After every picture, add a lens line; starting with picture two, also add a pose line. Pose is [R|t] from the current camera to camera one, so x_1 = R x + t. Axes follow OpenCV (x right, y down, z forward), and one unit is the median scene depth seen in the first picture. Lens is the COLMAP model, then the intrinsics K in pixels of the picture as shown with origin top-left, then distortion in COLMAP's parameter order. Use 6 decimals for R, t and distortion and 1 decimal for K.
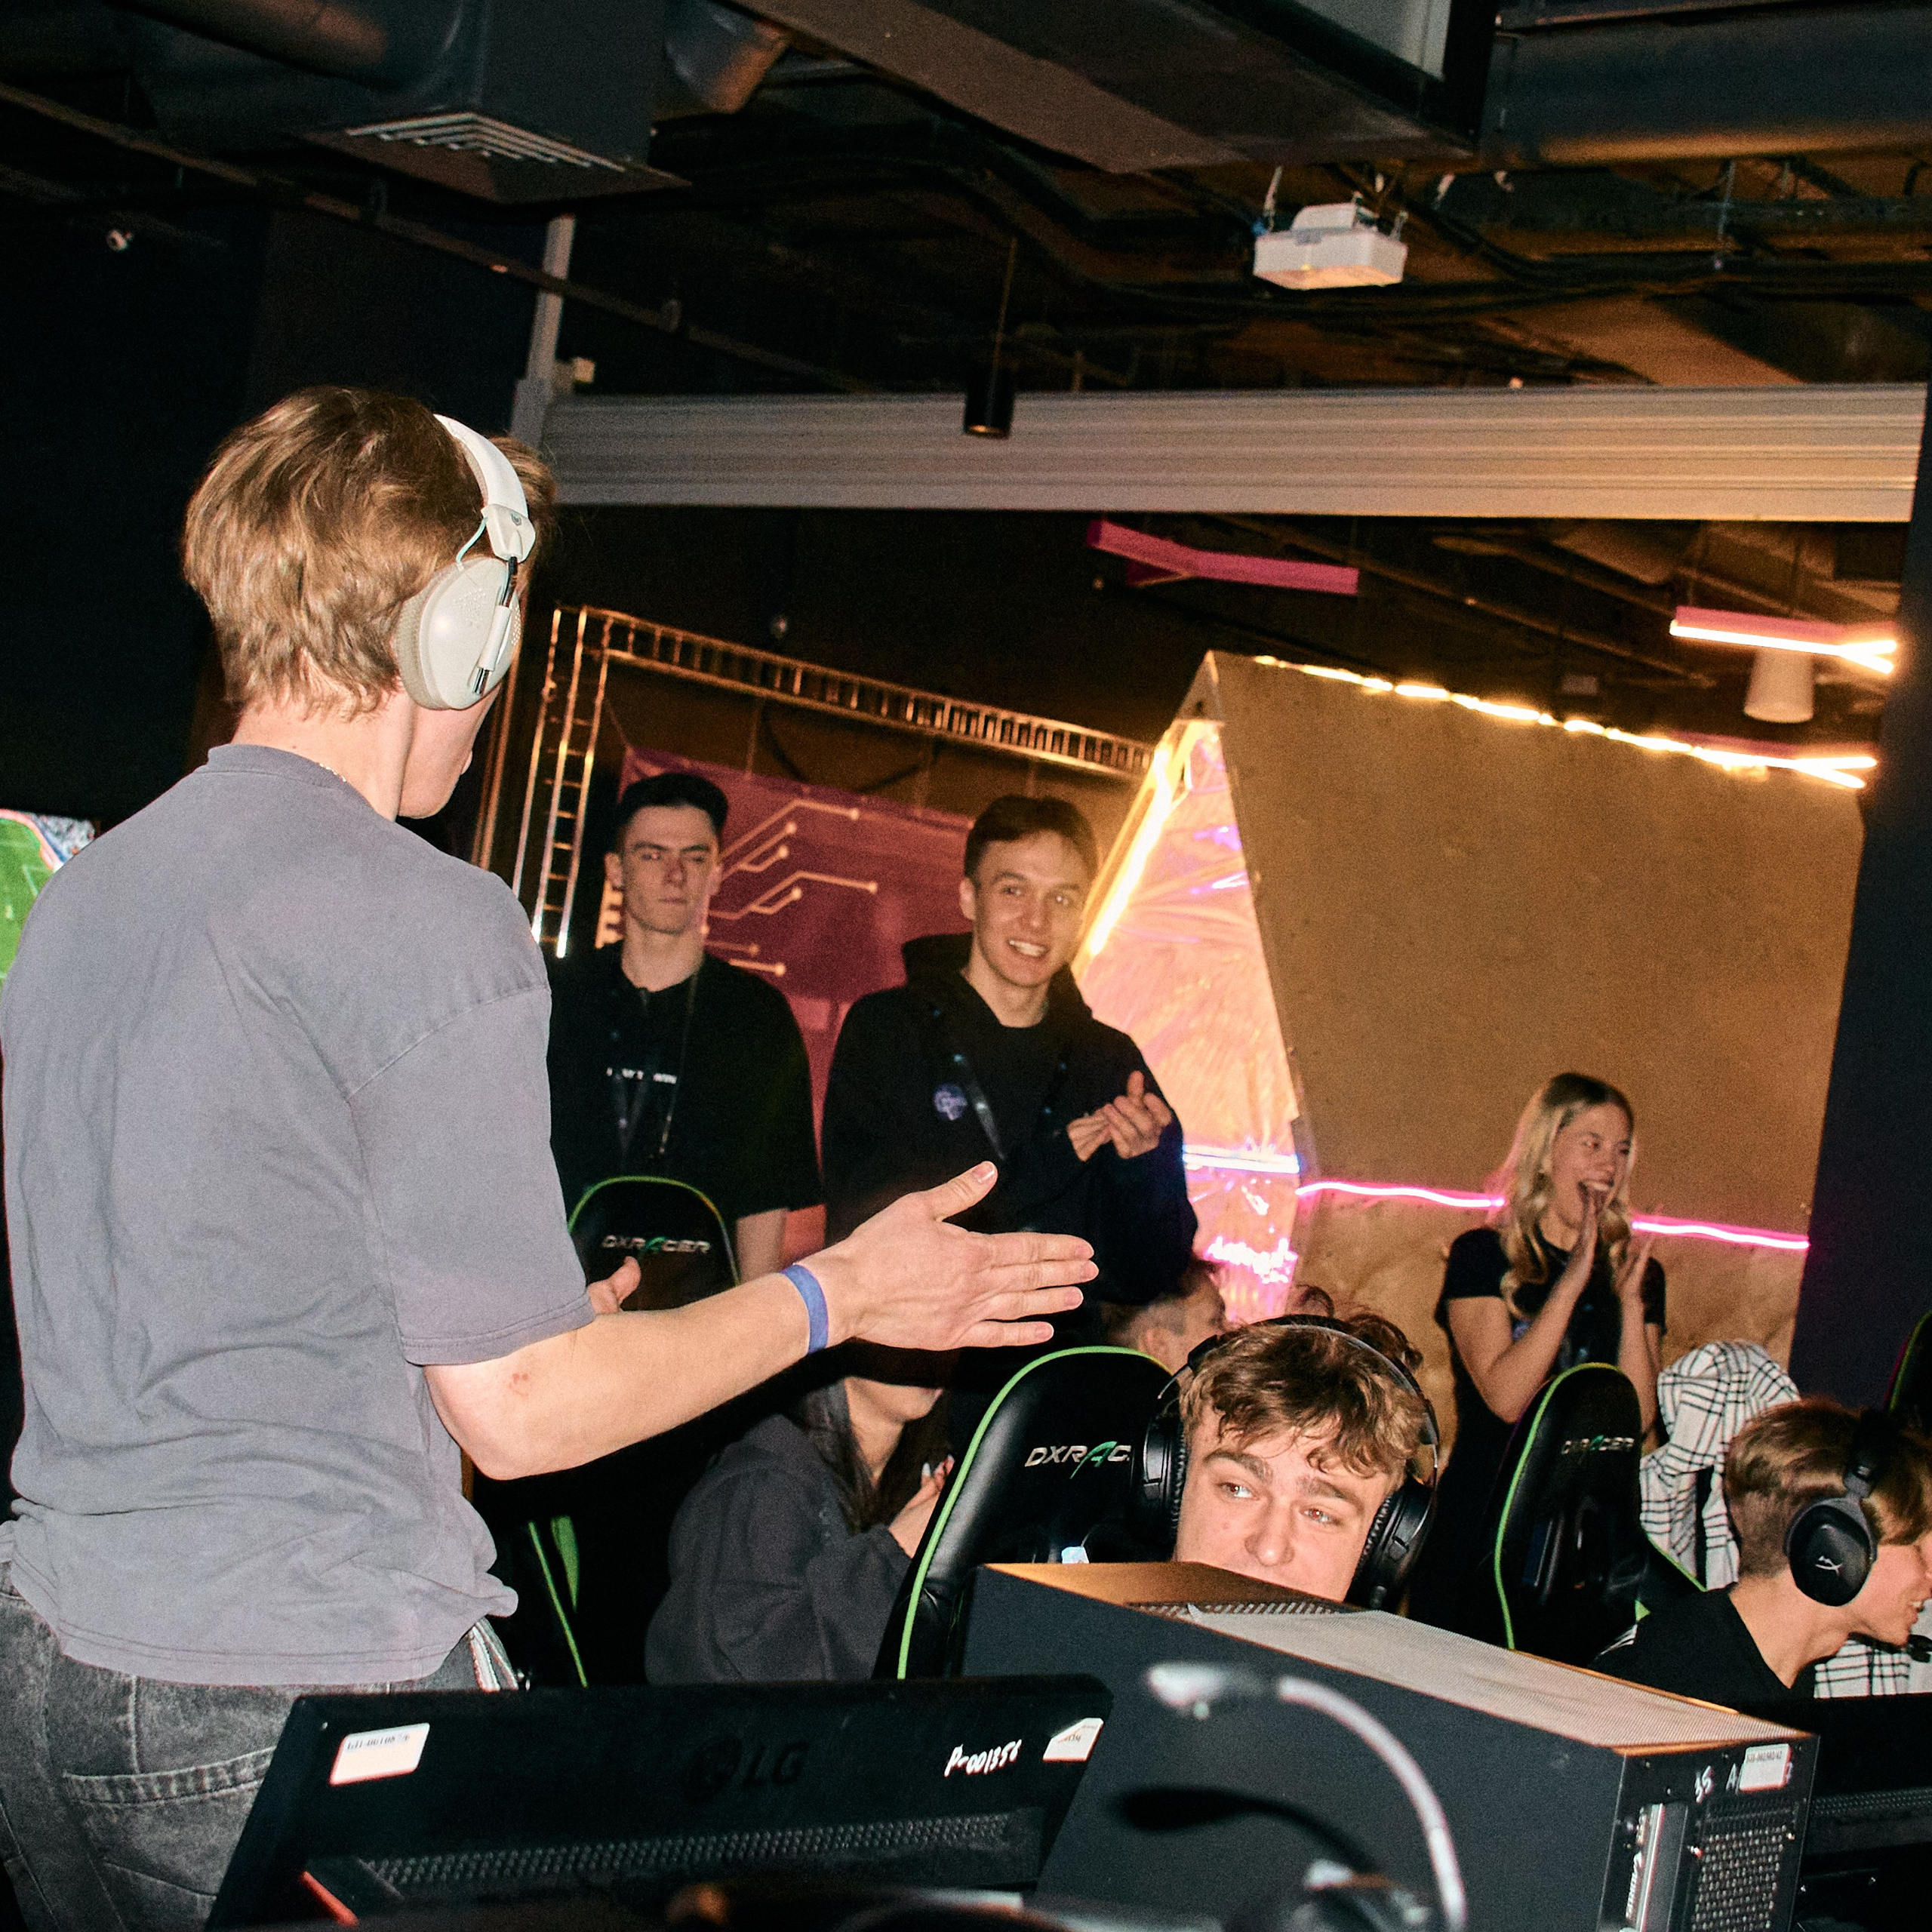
lens RADIAL K [[3529.1, 0, 966.0], [0, 3529.1, 966.0], [0, 0, 1]] dist [-0.033147, -0.200012]
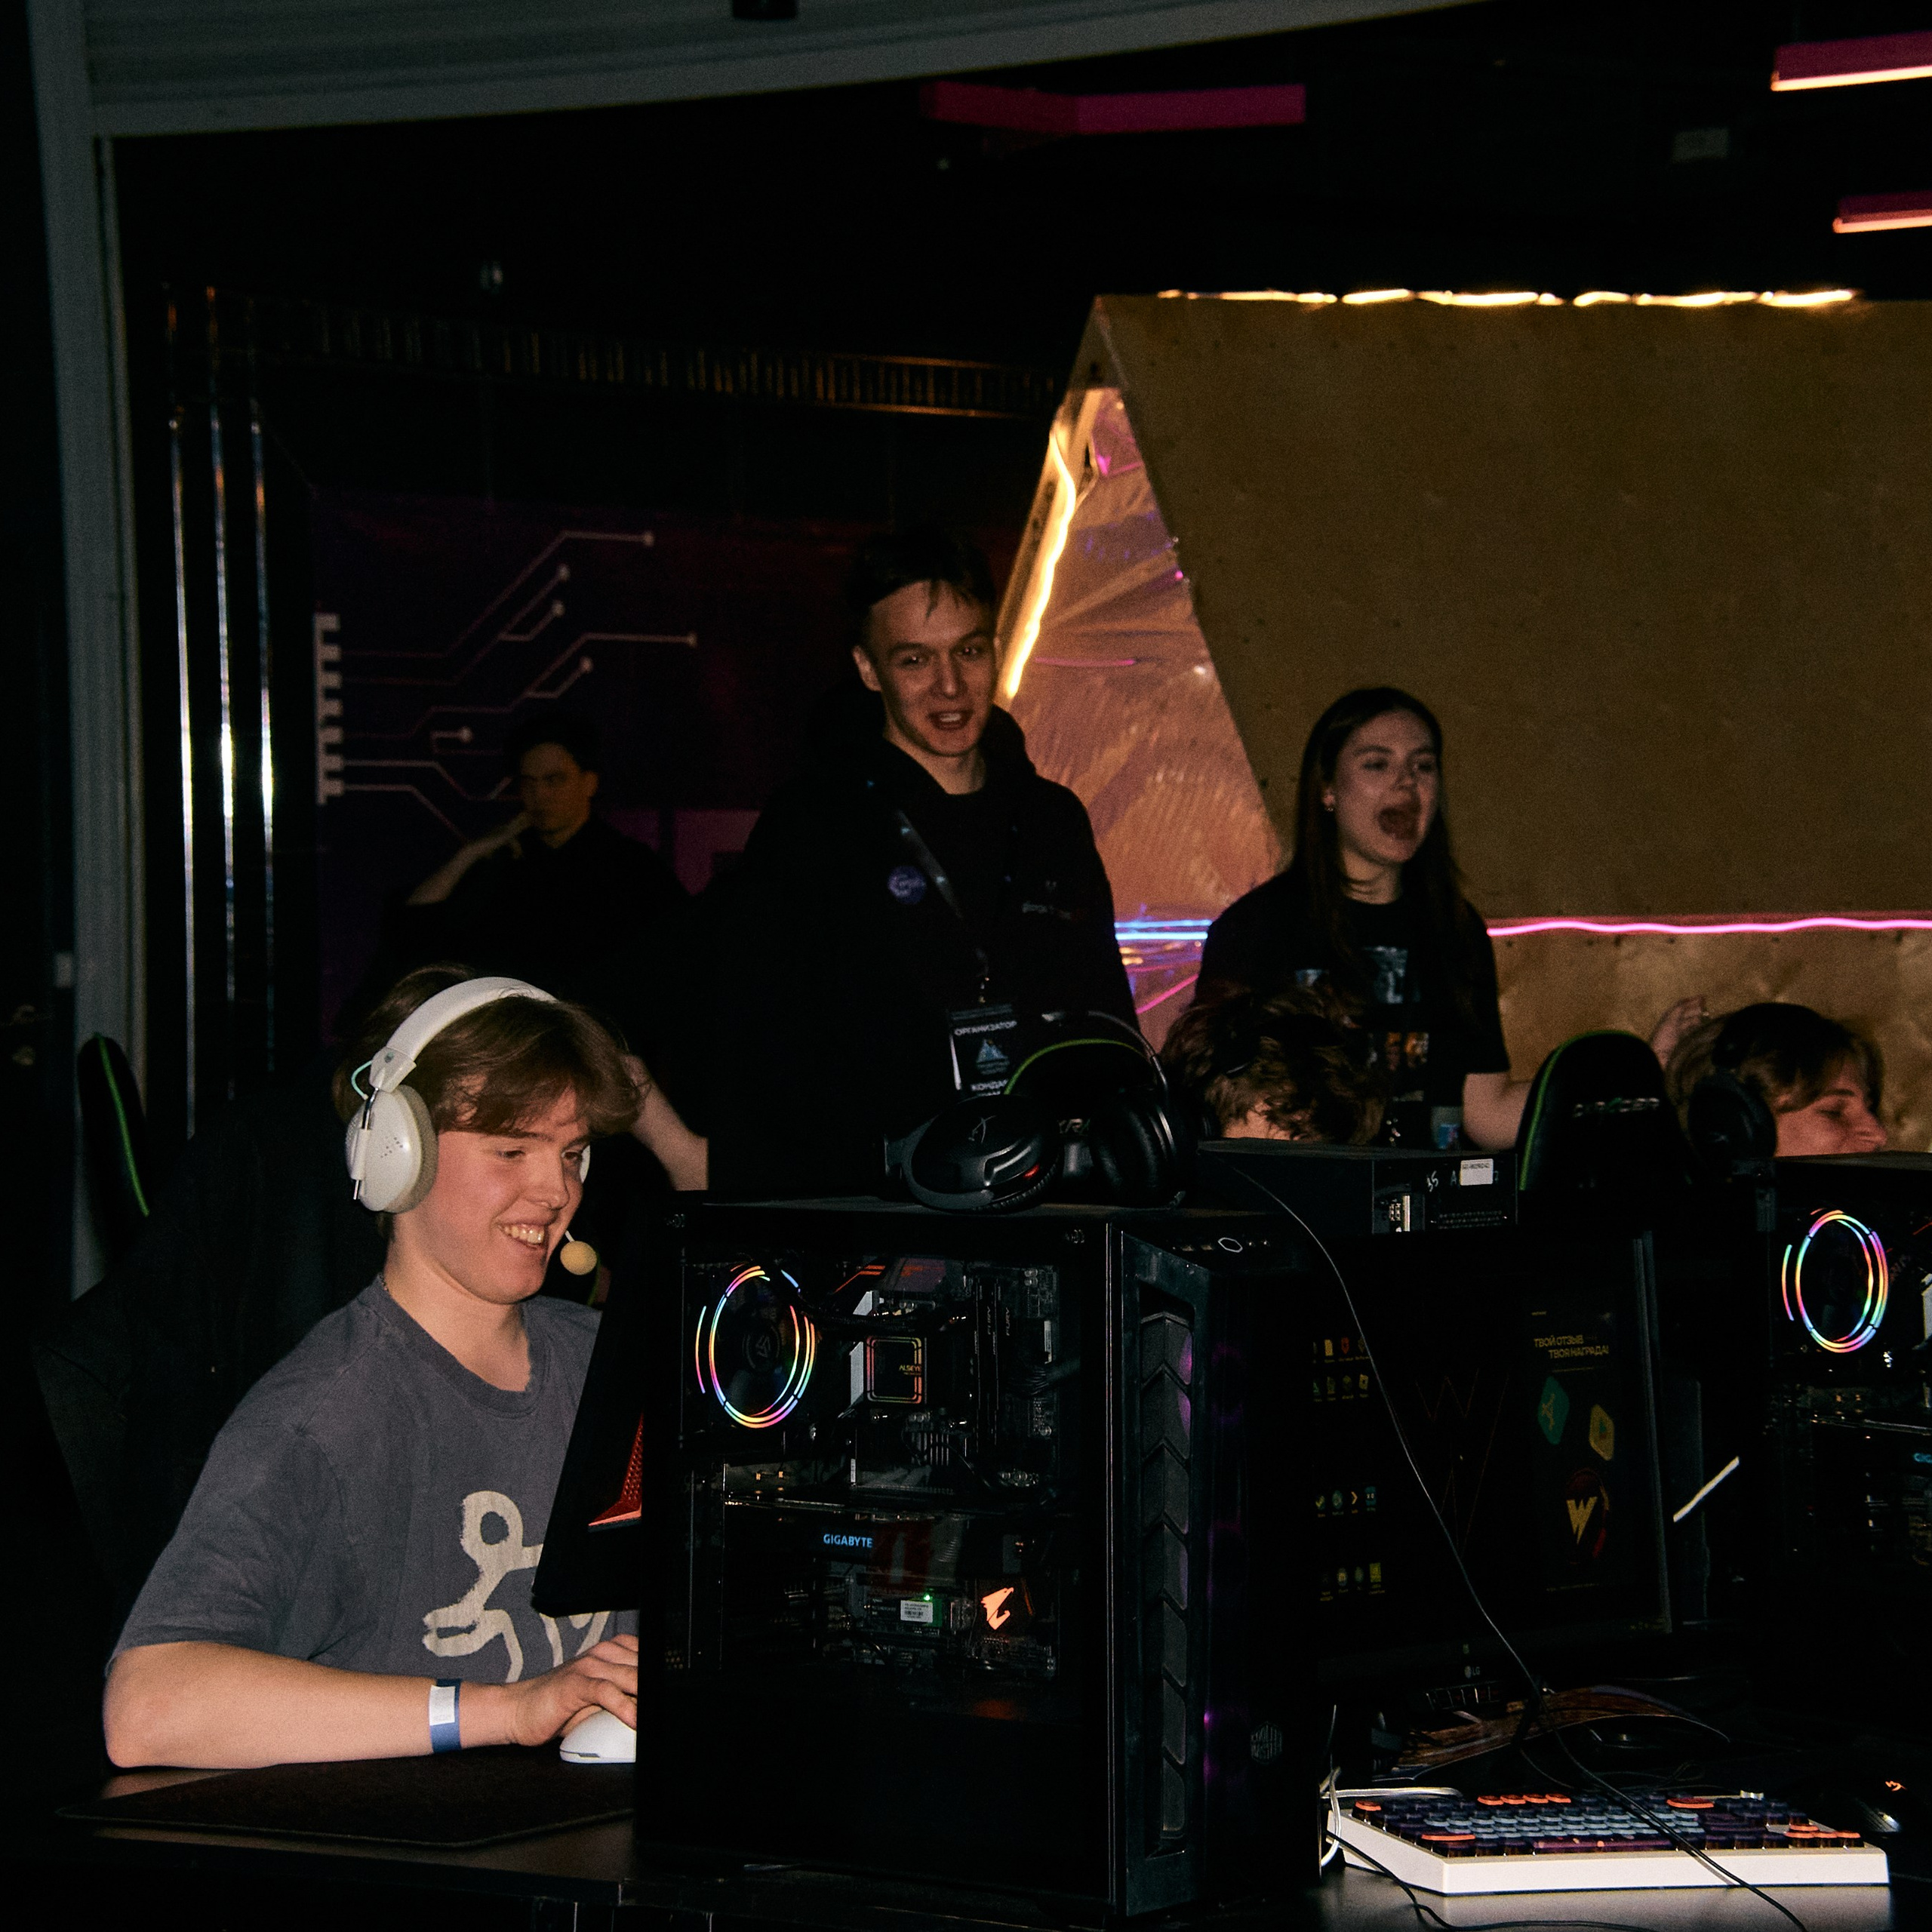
lens RADIAL K [[6003.2, 0, 966.0], [0, 6003.2, 966.0], [0, 0, 1]] dist [0.869024, 0.116095]
pose [[0.987656, -0.155532, 0.018585, -0.008853], [0.154582, 0.986968, 0.044697, -0.005778], [-0.025295, -0.041272, 0.998828, -0.358565]]
